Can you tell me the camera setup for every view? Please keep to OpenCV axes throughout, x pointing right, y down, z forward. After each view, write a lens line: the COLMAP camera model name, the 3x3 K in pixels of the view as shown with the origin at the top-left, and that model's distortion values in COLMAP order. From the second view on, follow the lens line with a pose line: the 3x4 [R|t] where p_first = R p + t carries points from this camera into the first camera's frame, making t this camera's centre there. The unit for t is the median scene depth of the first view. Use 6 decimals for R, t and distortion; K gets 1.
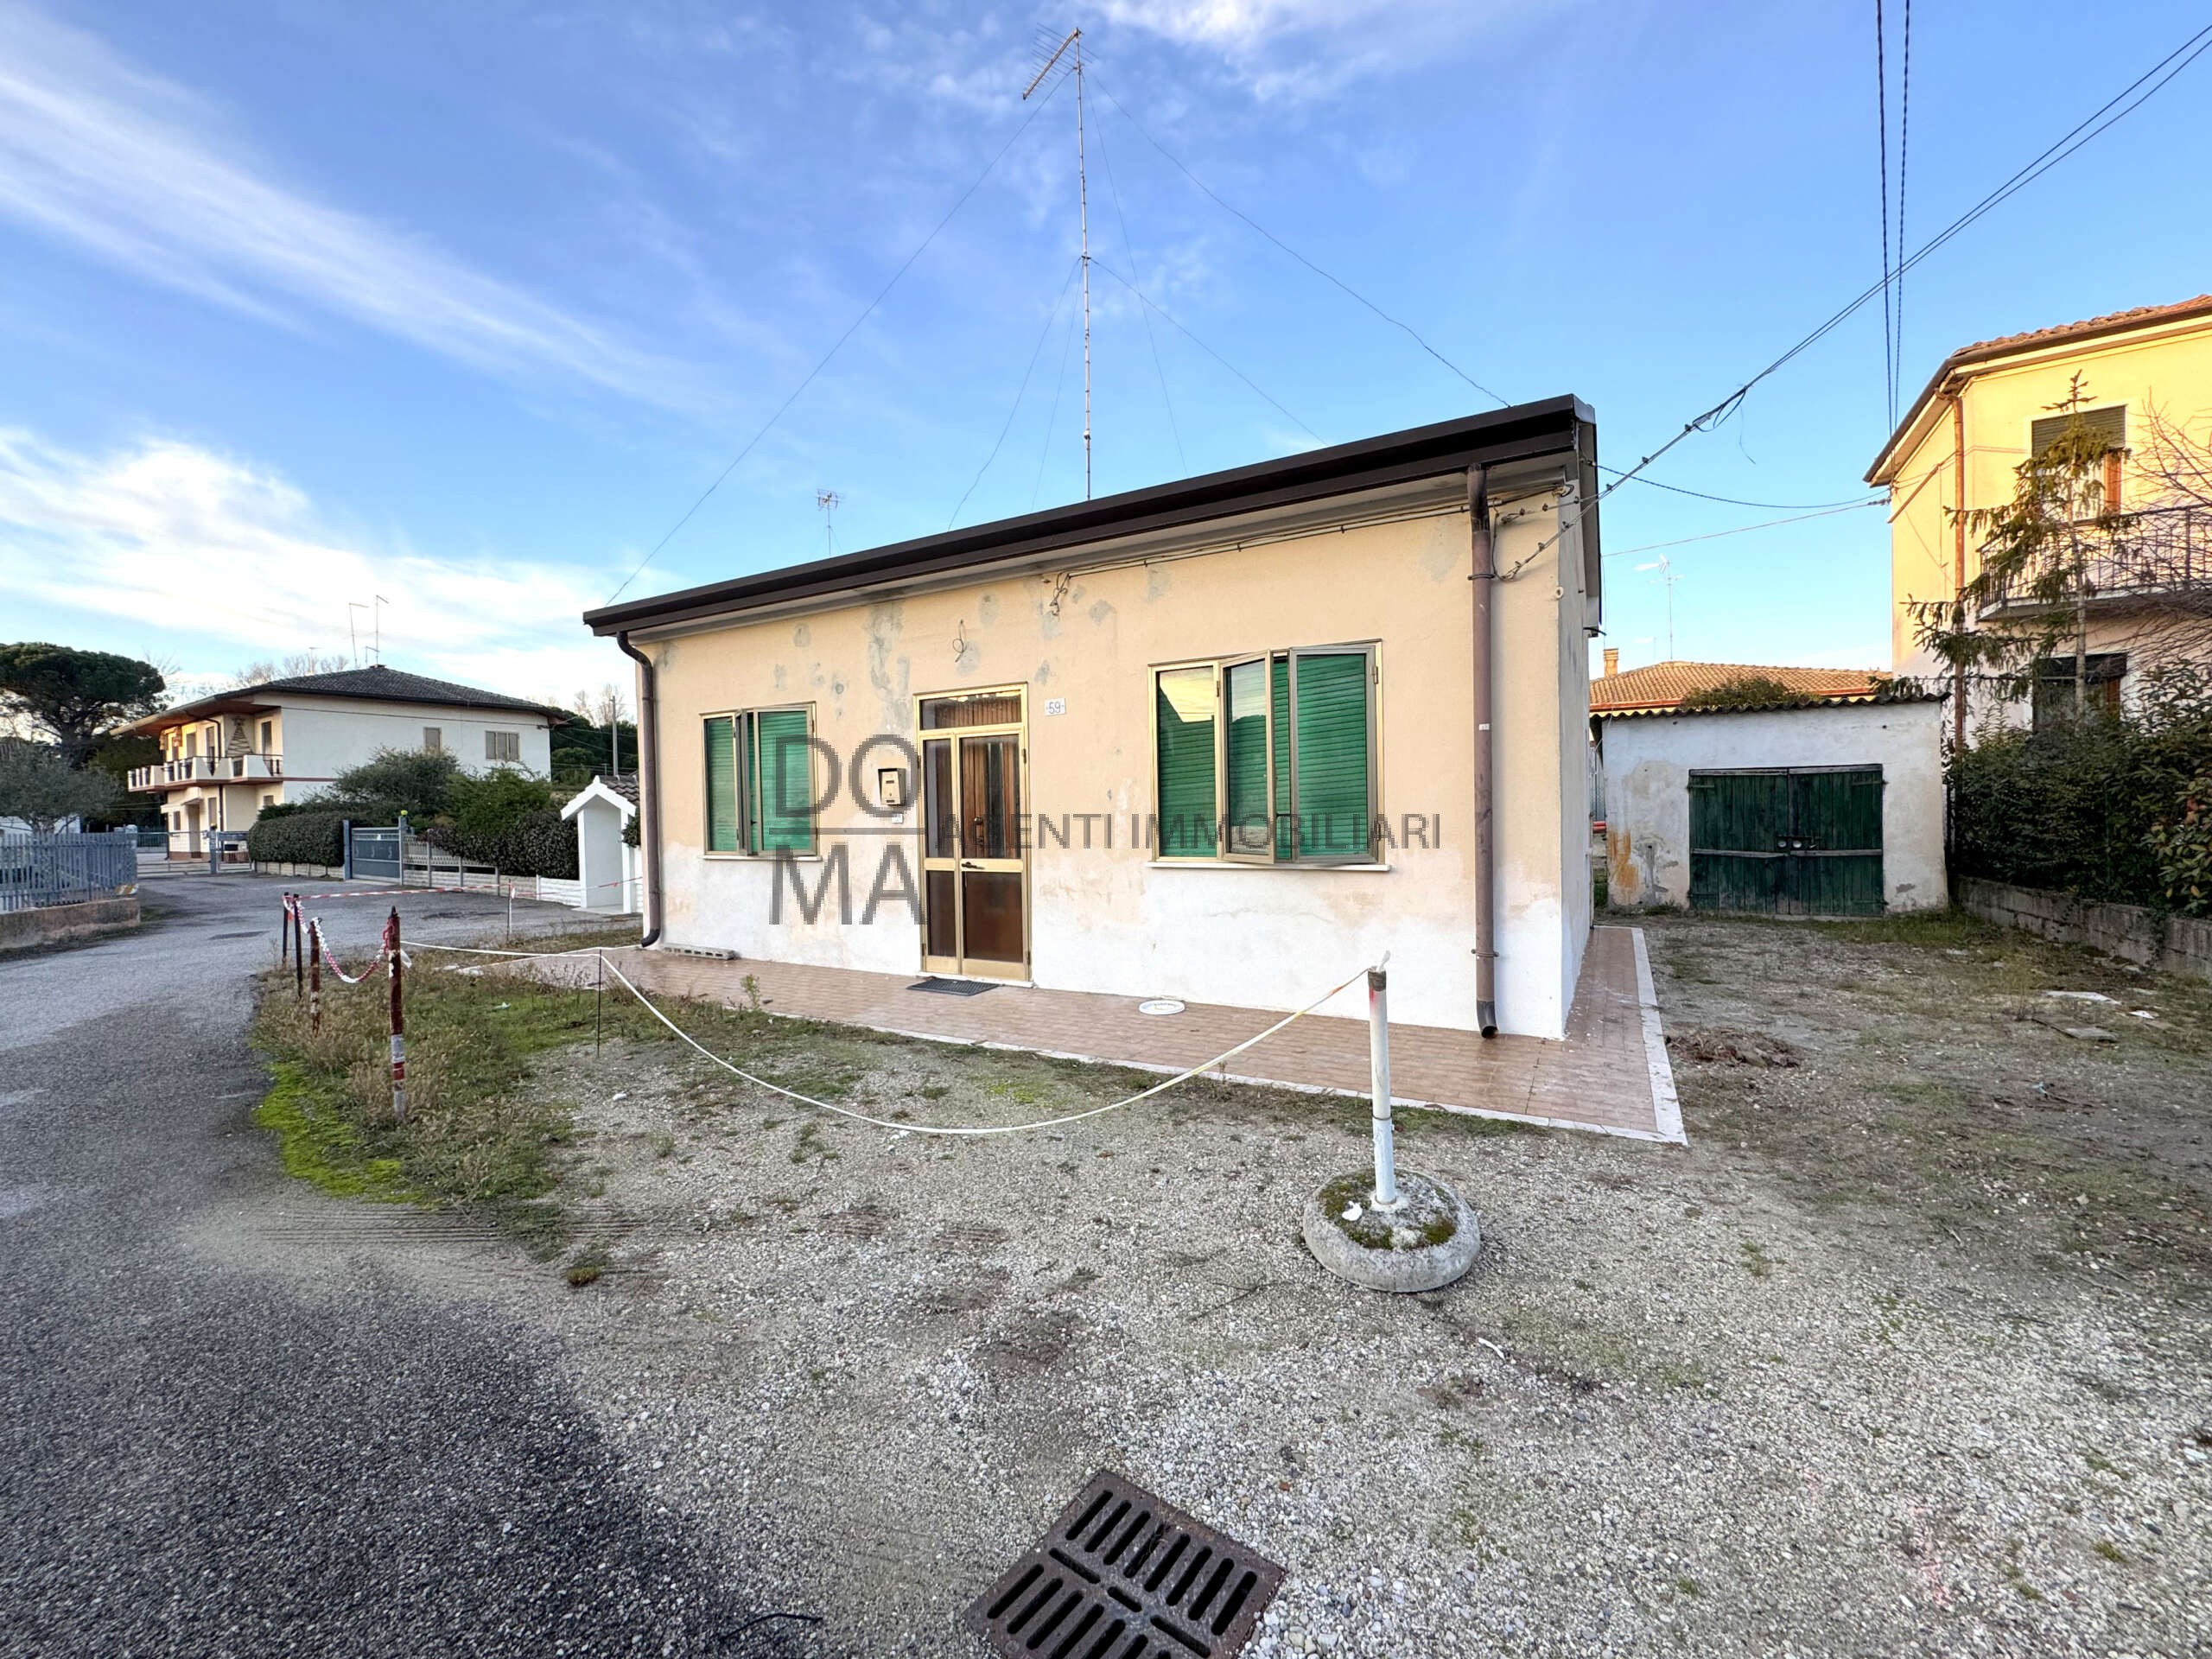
lens RADIAL K [[881.3, 0, 1071.2], [0, 881.3, 819.8], [0, 0, 1]] dist [-0.000330, 0.000020]
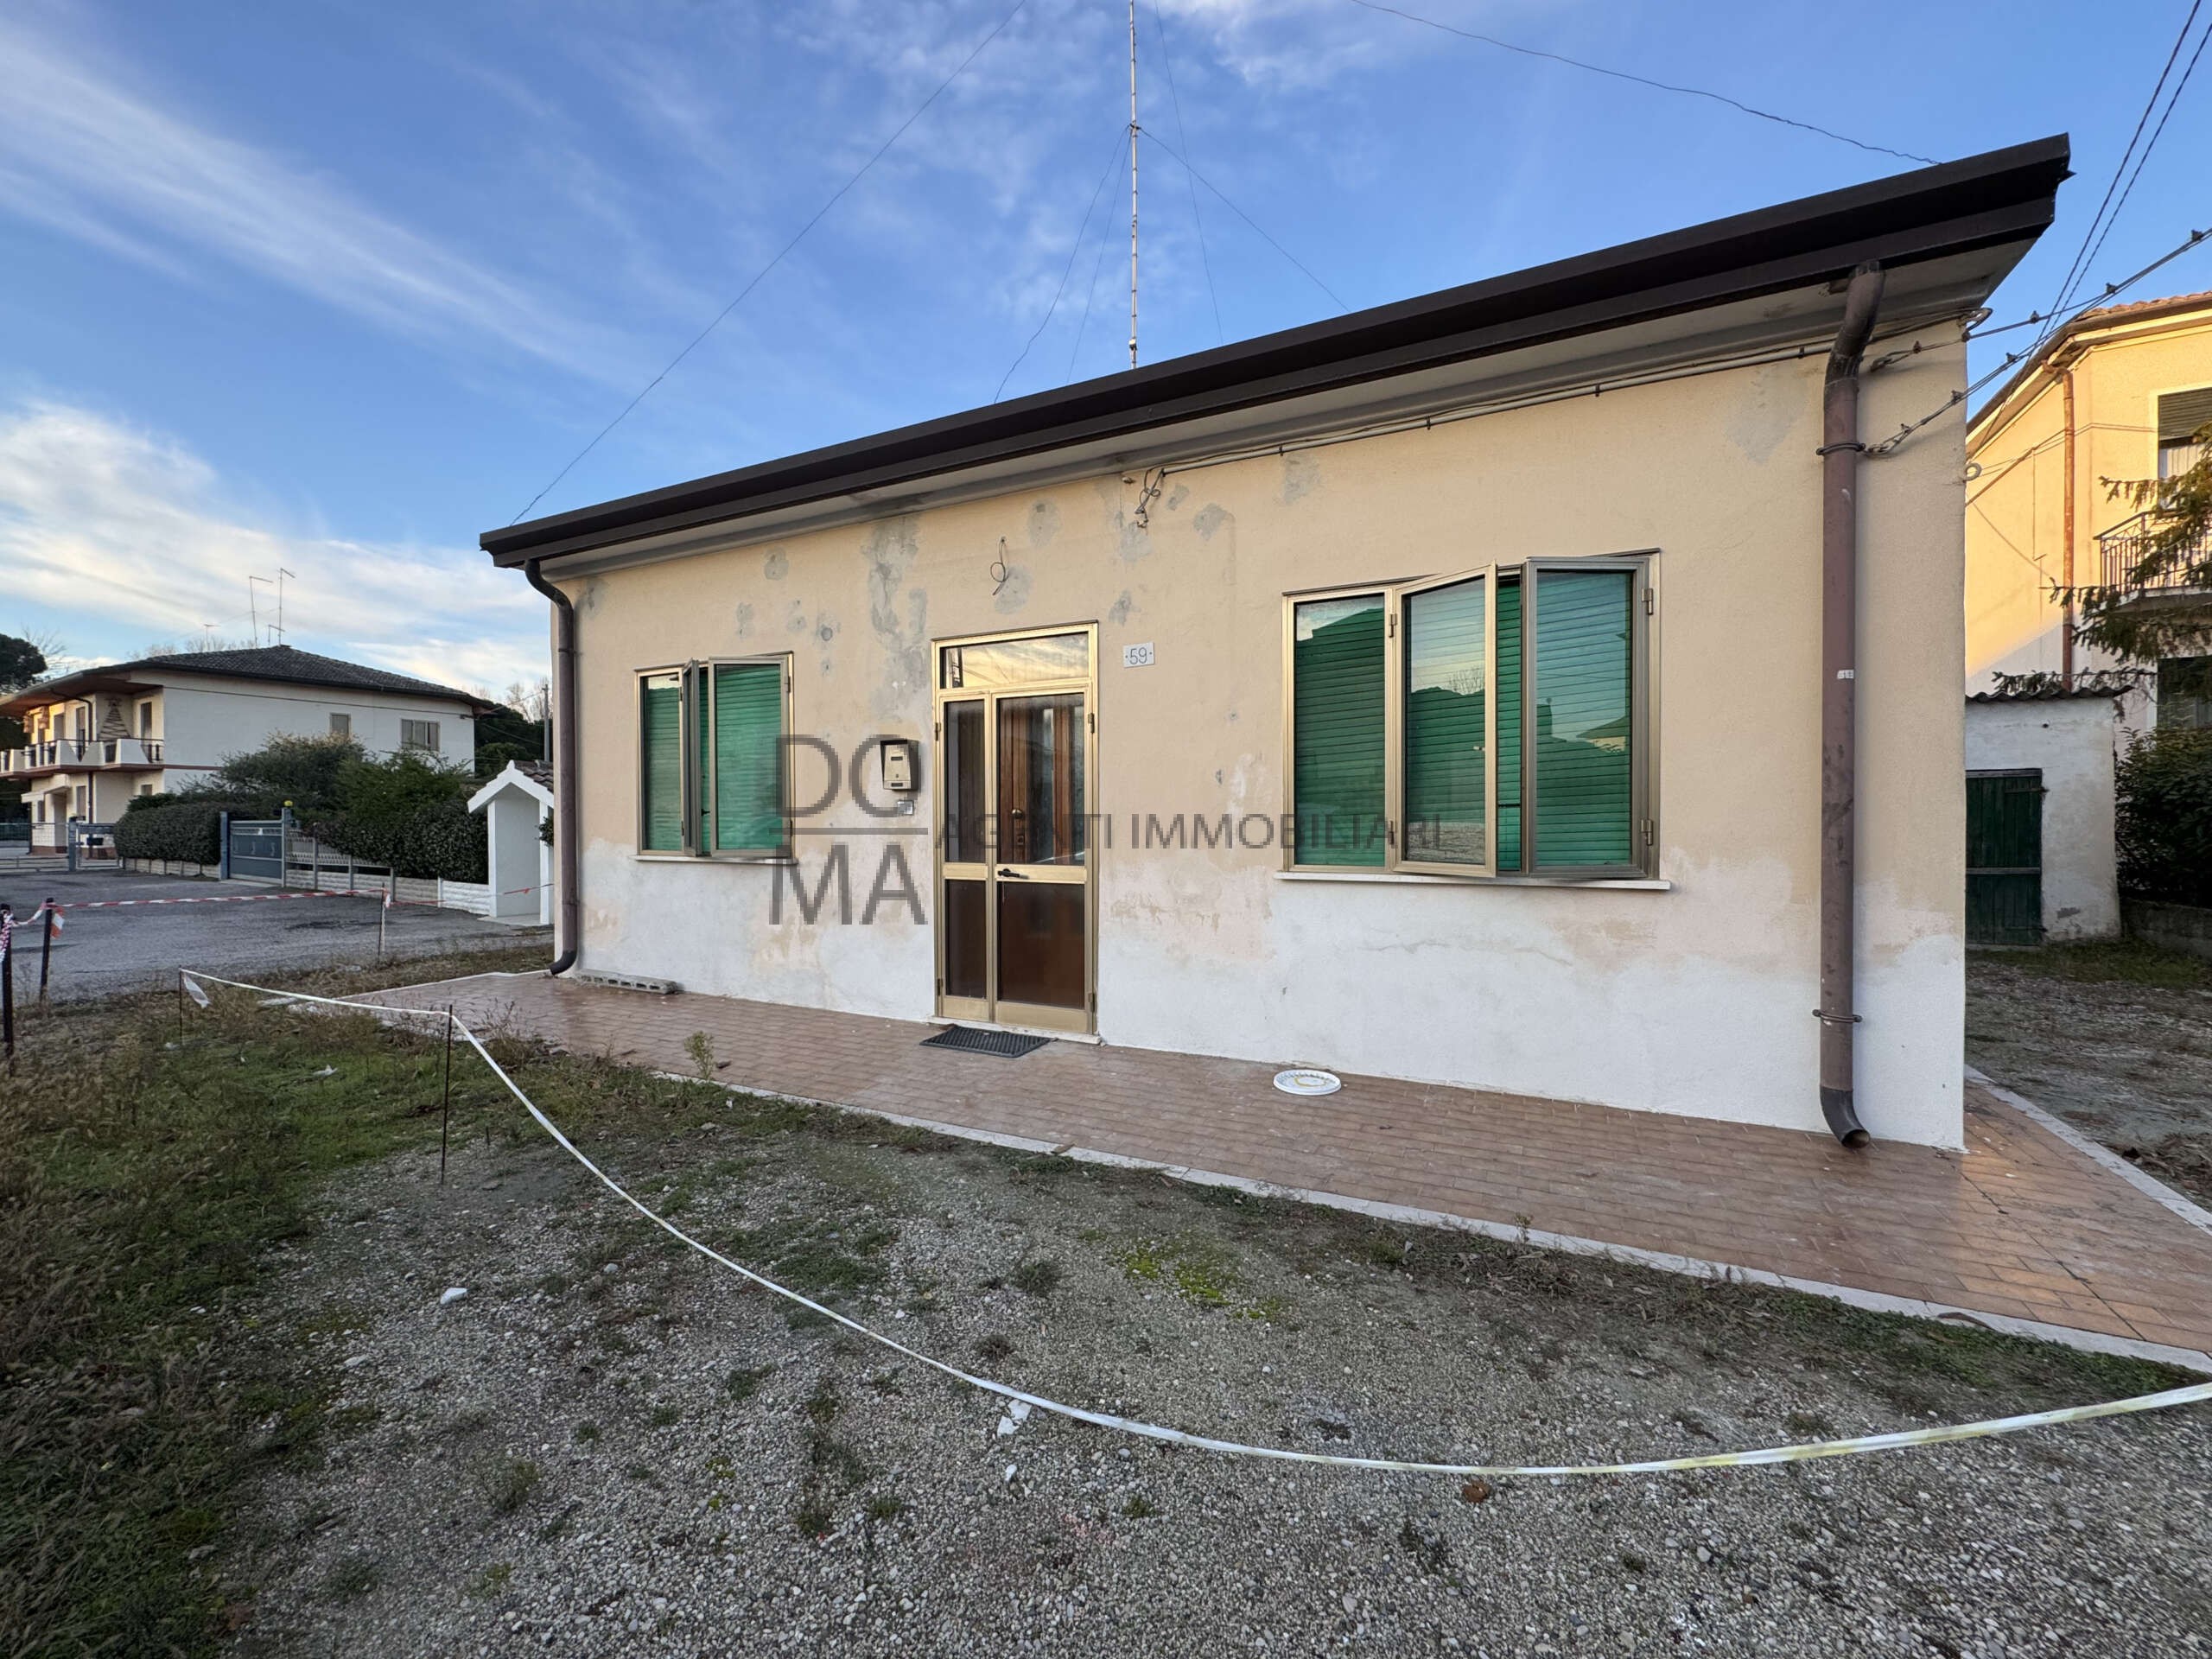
lens RADIAL K [[881.3, 0, 1078.4], [0, 881.3, 825.6], [0, 0, 1]] dist [-0.000330, 0.000020]
pose [[0.997954, 0.015472, 0.062031, -0.074434], [-0.015330, 0.999879, -0.002758, 0.009560], [-0.062066, 0.001801, 0.998070, 0.193053]]
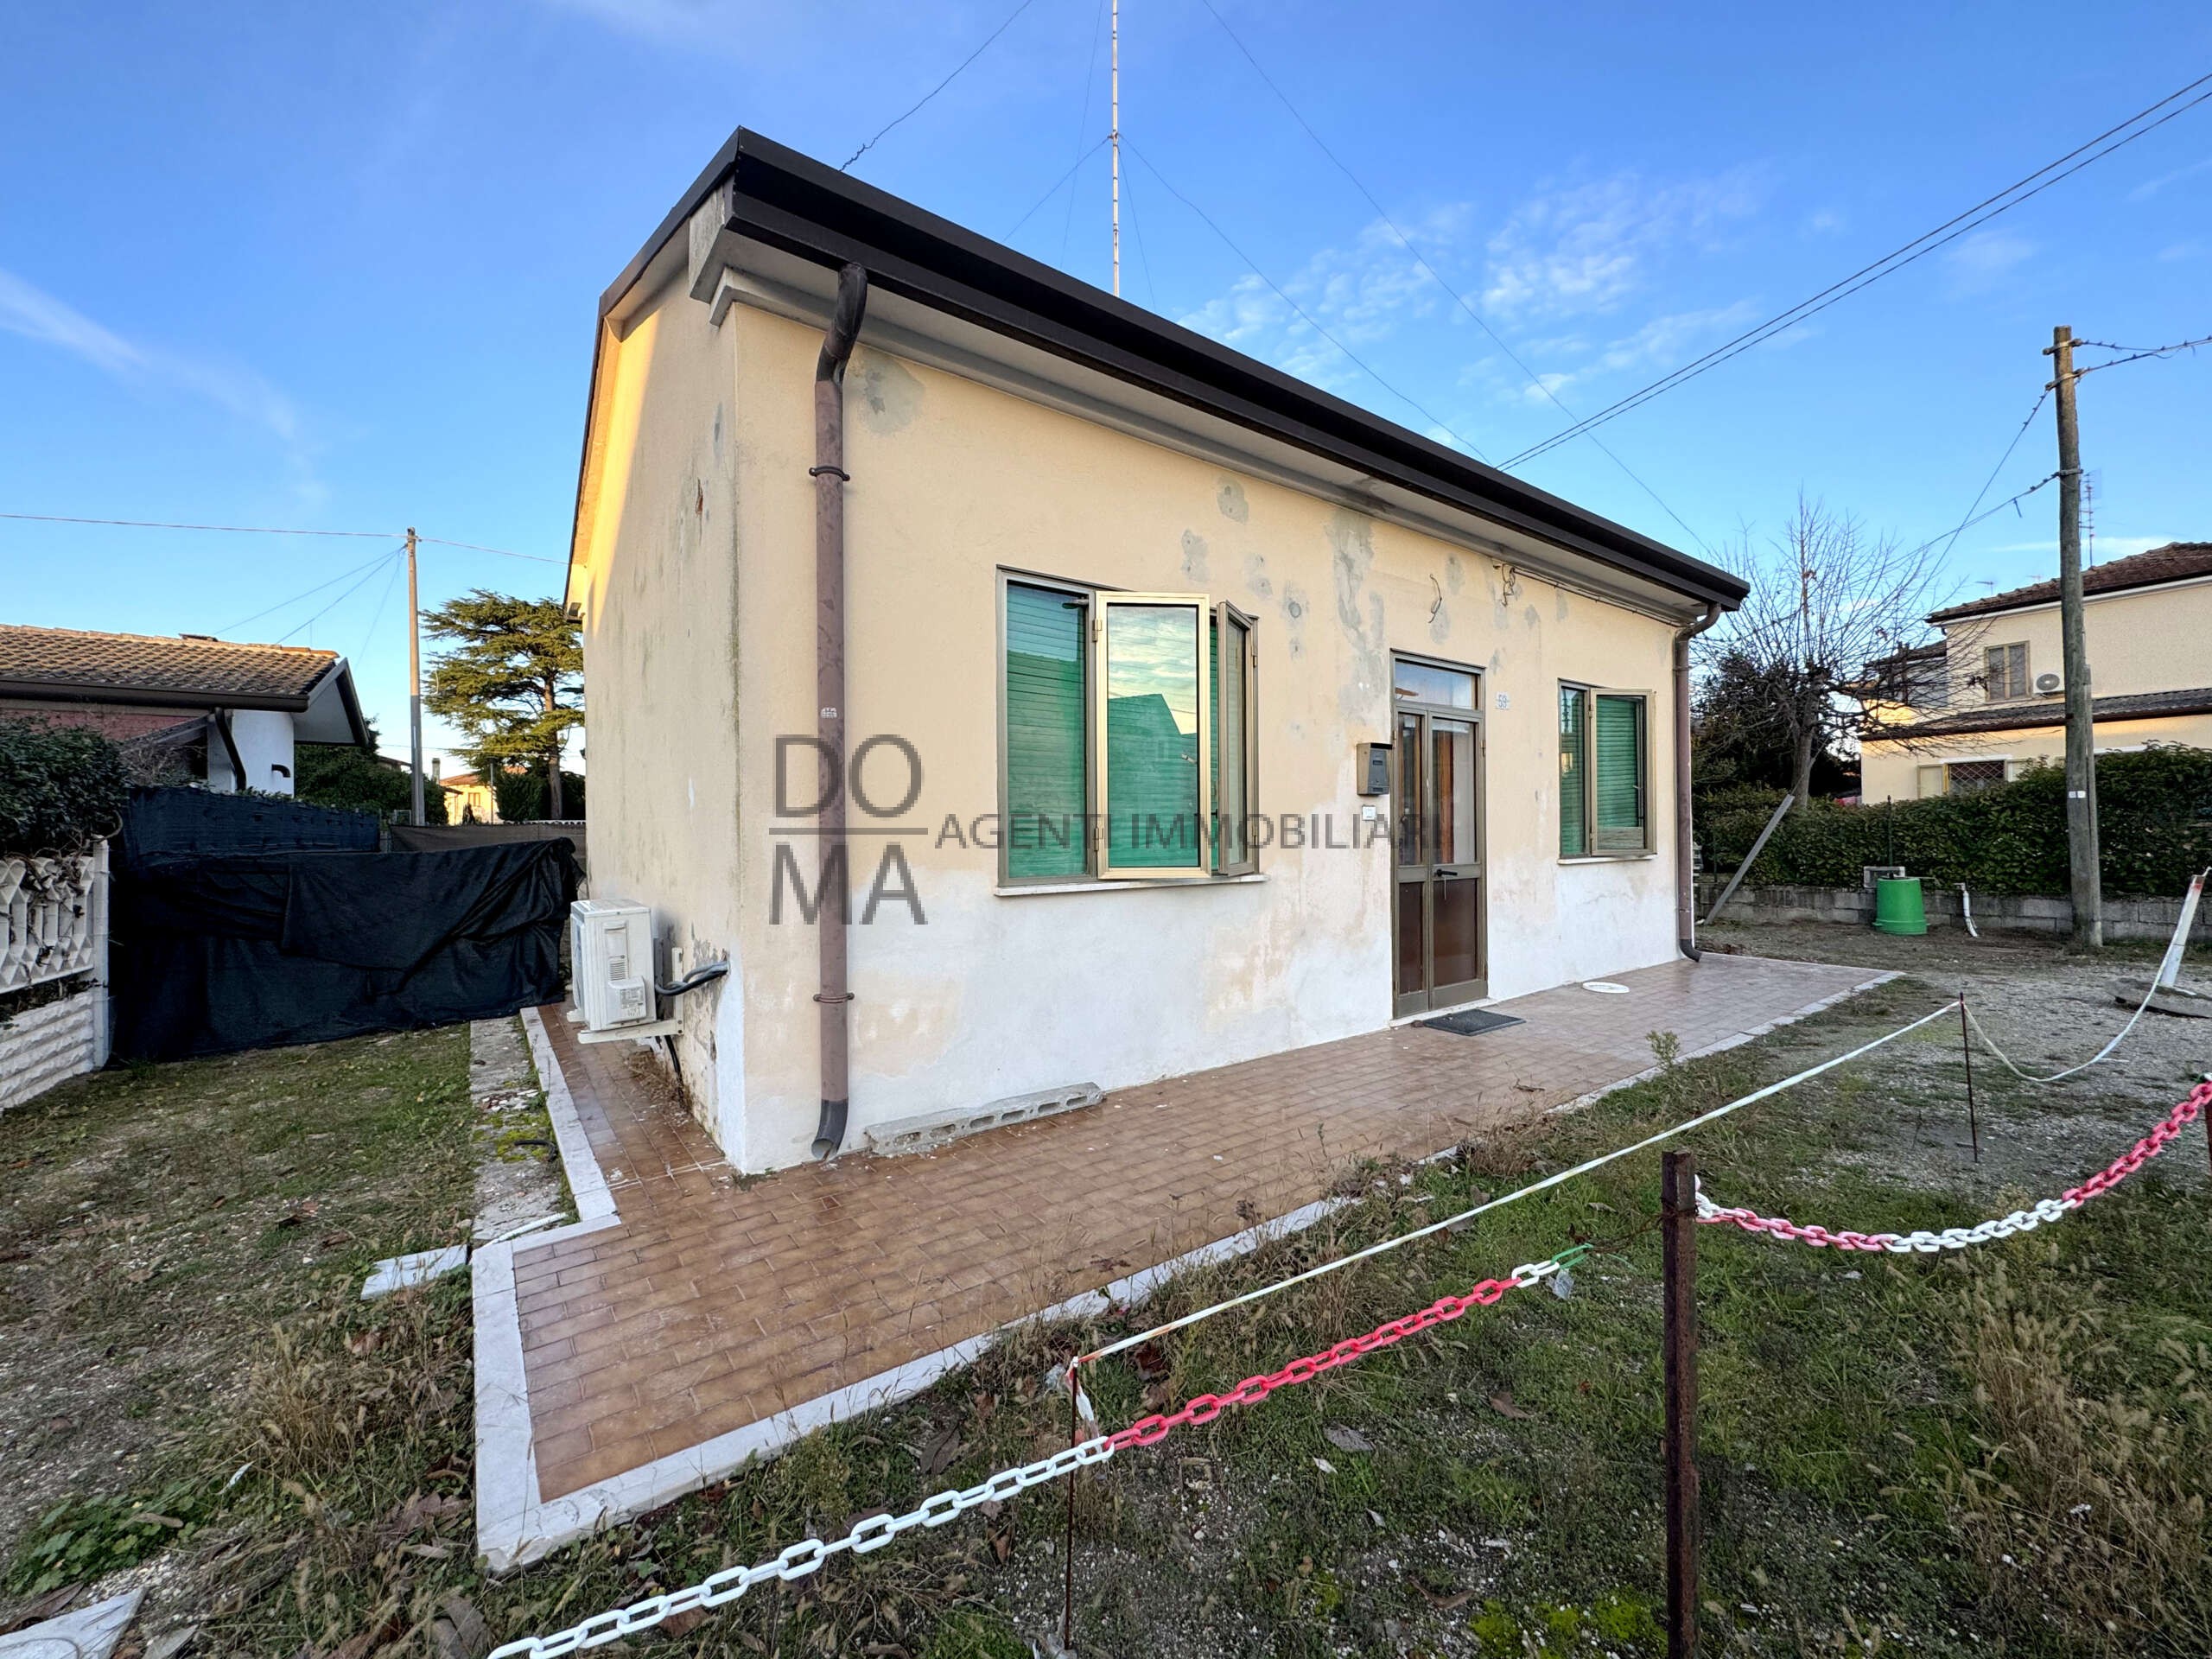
lens RADIAL K [[881.3, 0, 1094.3], [0, 881.3, 850.1], [0, 0, 1]] dist [-0.000330, 0.000020]
pose [[0.389083, -0.011755, 0.921128, -0.722592], [0.010945, 0.999907, 0.008137, 0.014580], [-0.921138, 0.006916, 0.389175, 0.702860]]
